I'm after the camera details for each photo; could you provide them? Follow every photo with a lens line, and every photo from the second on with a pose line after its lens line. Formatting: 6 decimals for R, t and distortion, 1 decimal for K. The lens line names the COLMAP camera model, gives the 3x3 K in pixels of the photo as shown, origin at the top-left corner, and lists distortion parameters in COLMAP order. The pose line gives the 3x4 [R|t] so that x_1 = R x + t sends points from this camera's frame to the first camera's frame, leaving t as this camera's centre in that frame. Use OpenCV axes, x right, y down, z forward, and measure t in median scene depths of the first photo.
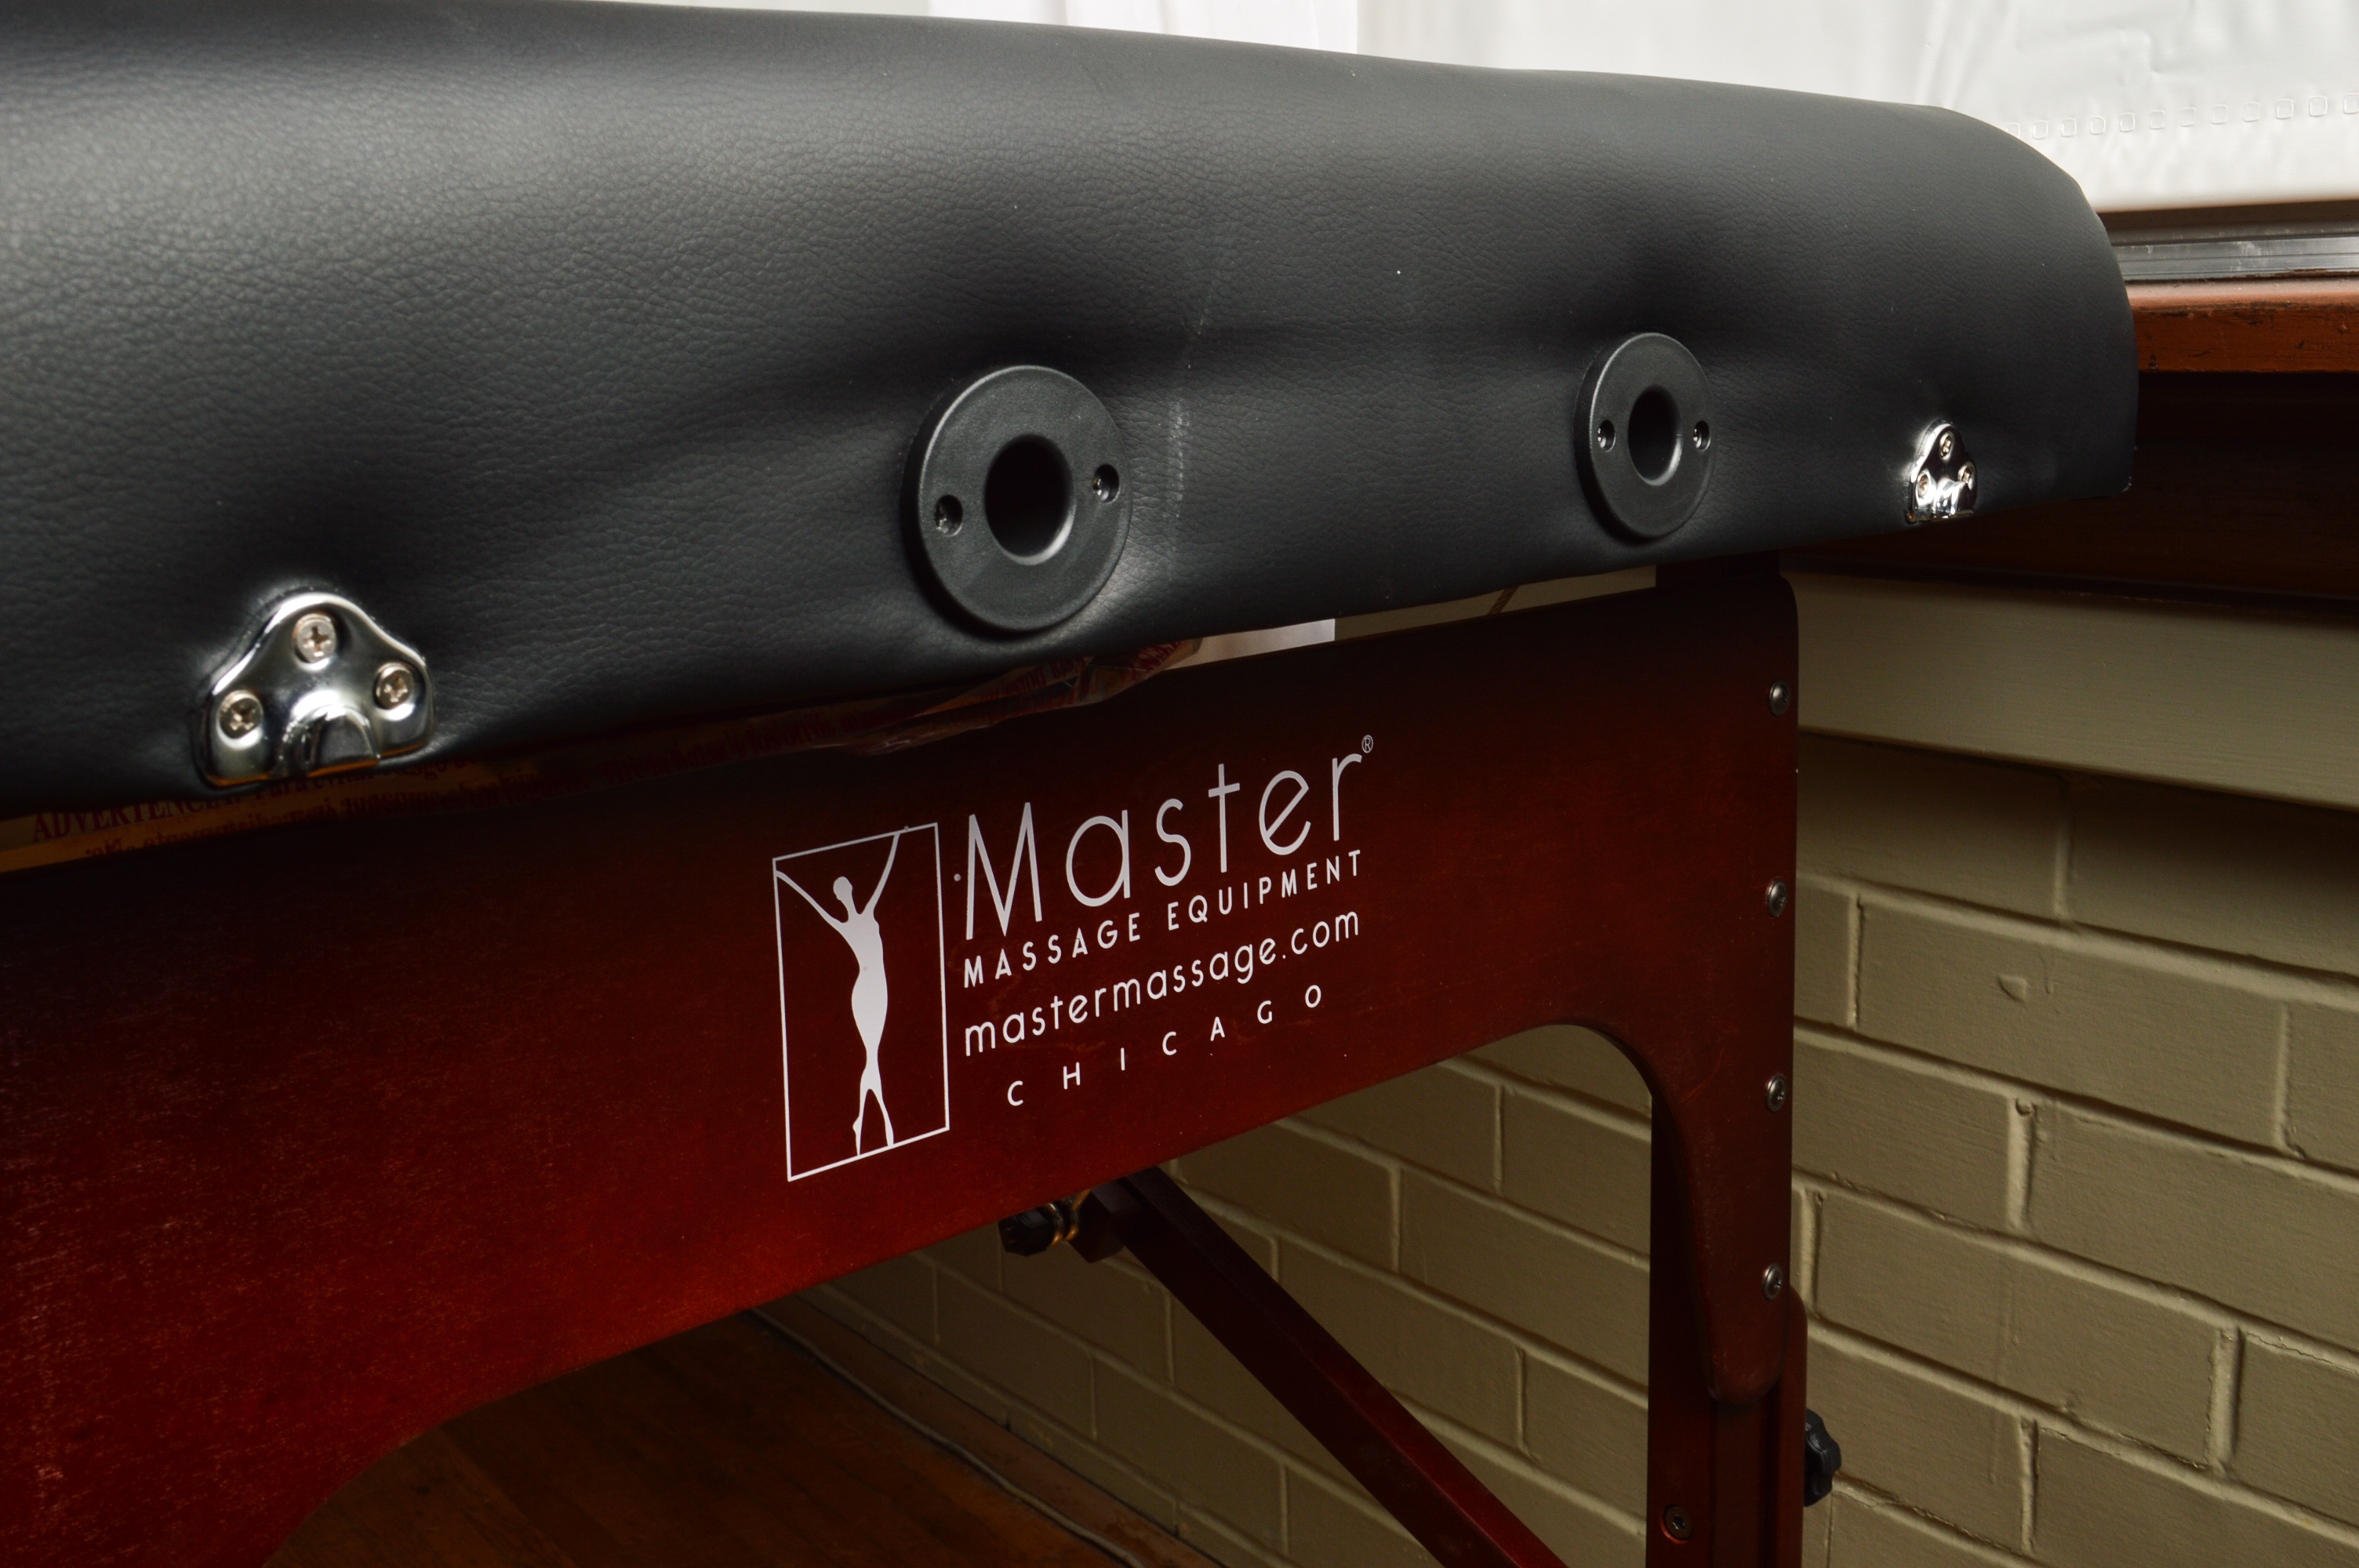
lens RADIAL K [[2862.4, 0, 1192.5], [0, 2862.4, 784.6], [0, 0, 1]] dist [-0.046079, 0.000000]
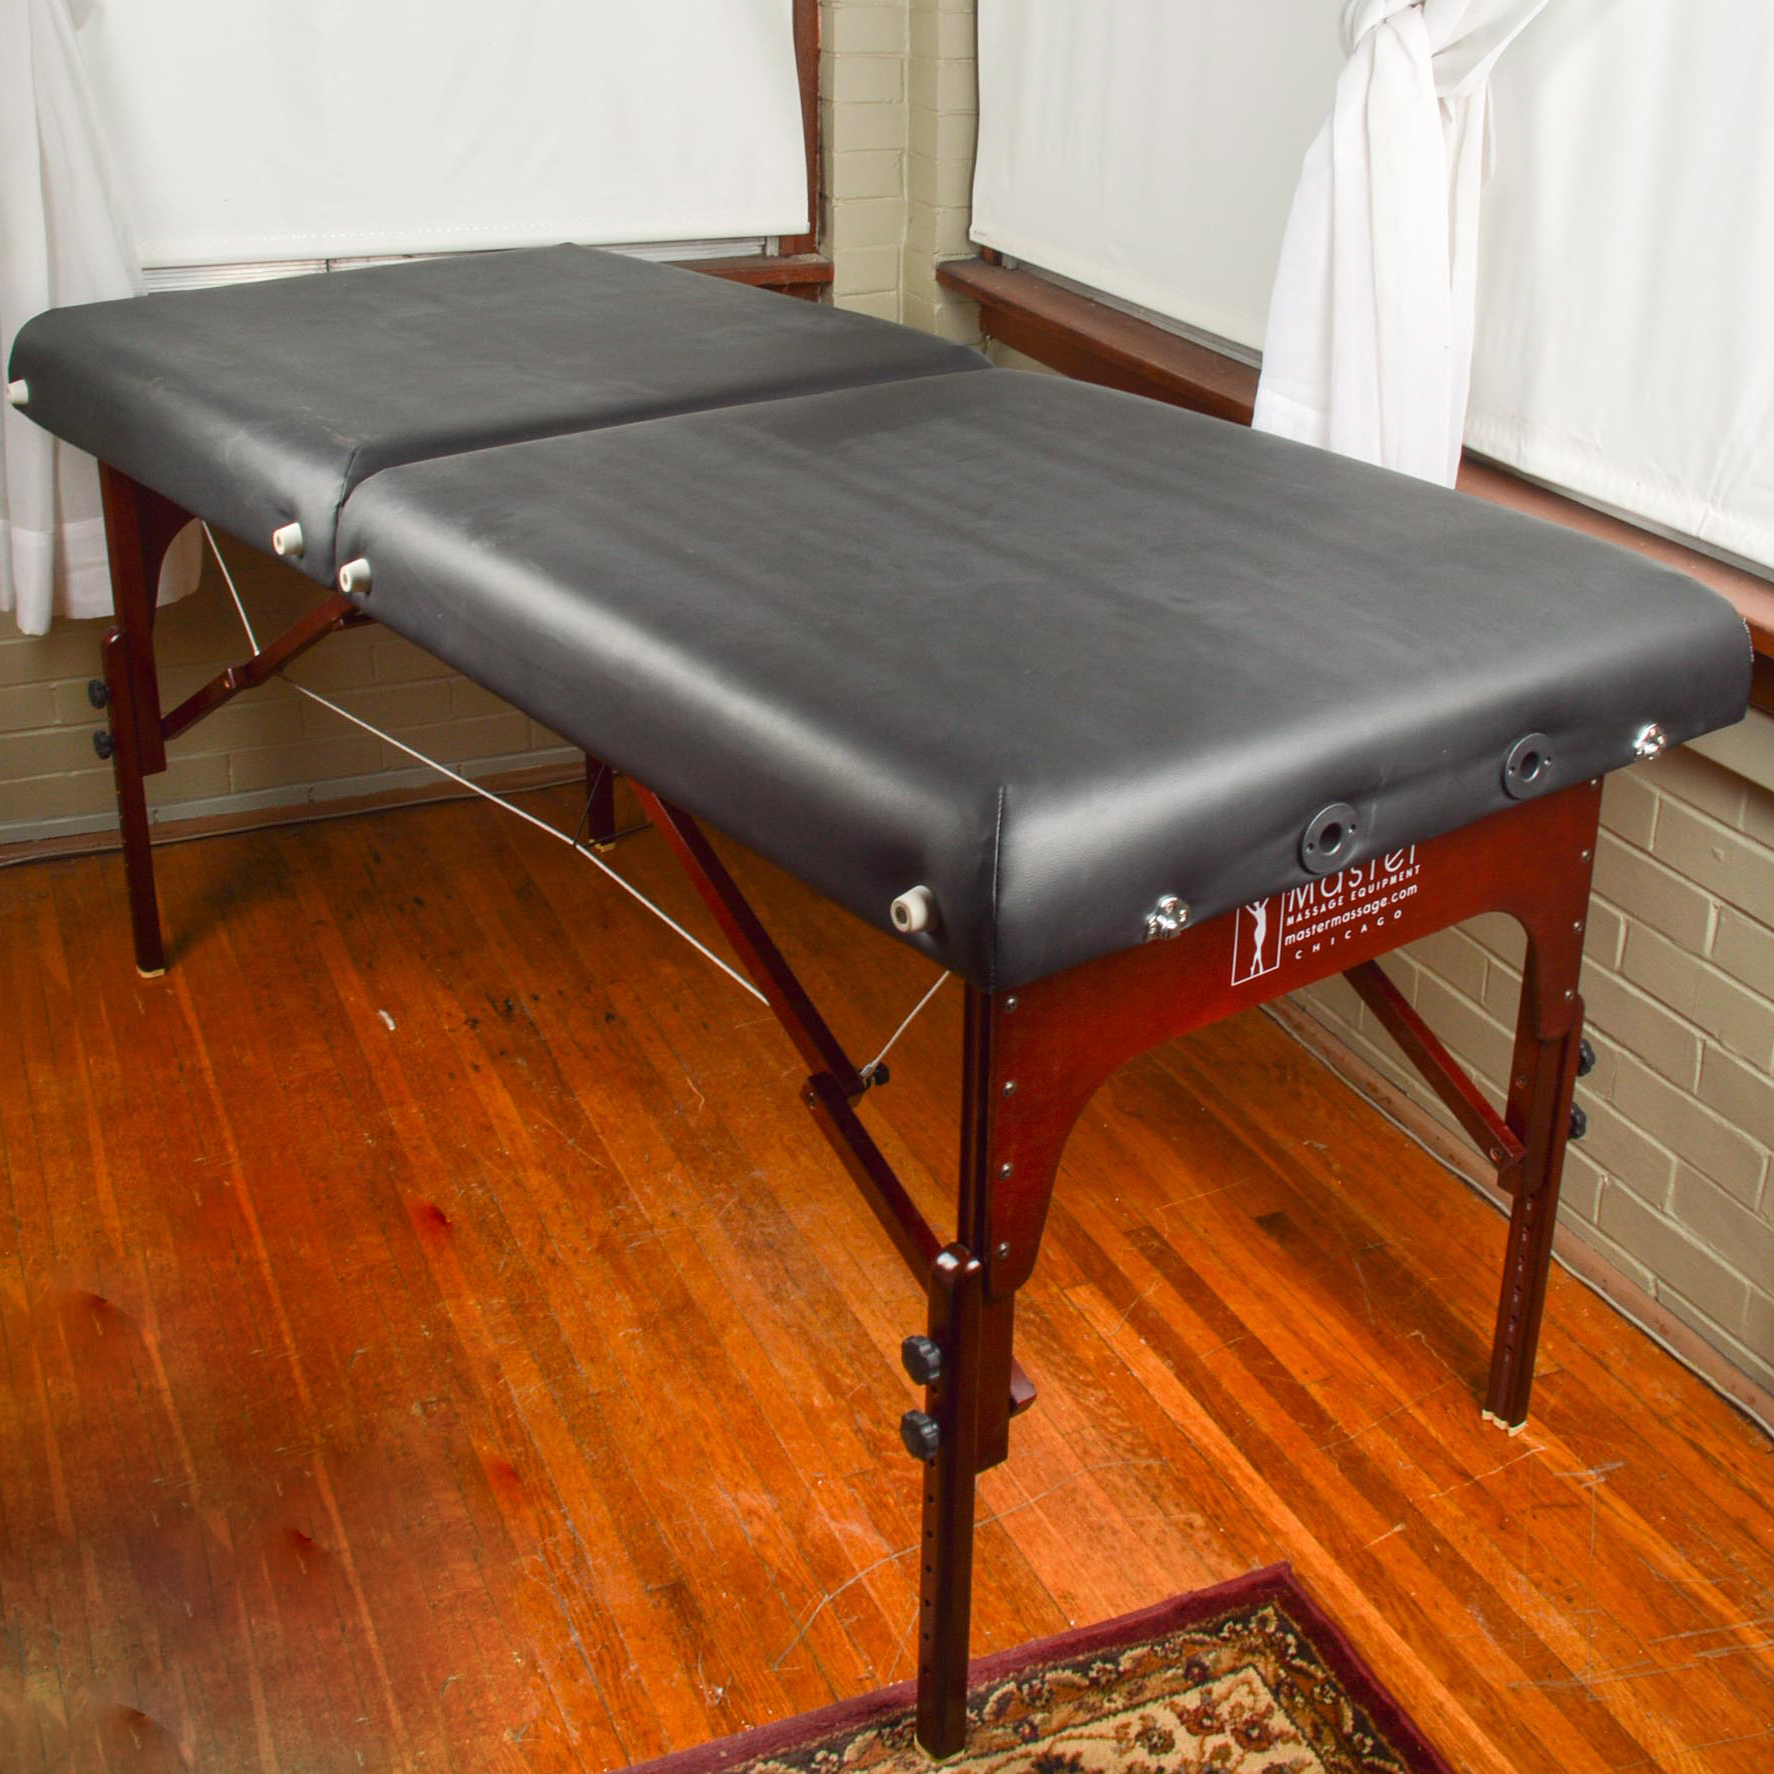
lens RADIAL K [[2370.3, 0, 881.8], [0, 2370.3, 874.0], [0, 0, 1]] dist [-0.097244, 0.000000]
pose [[0.982267, 0.094559, -0.161898, -0.092175], [-0.051441, 0.966287, 0.252274, -0.564265], [0.180295, -0.239472, 0.954016, -1.427925]]
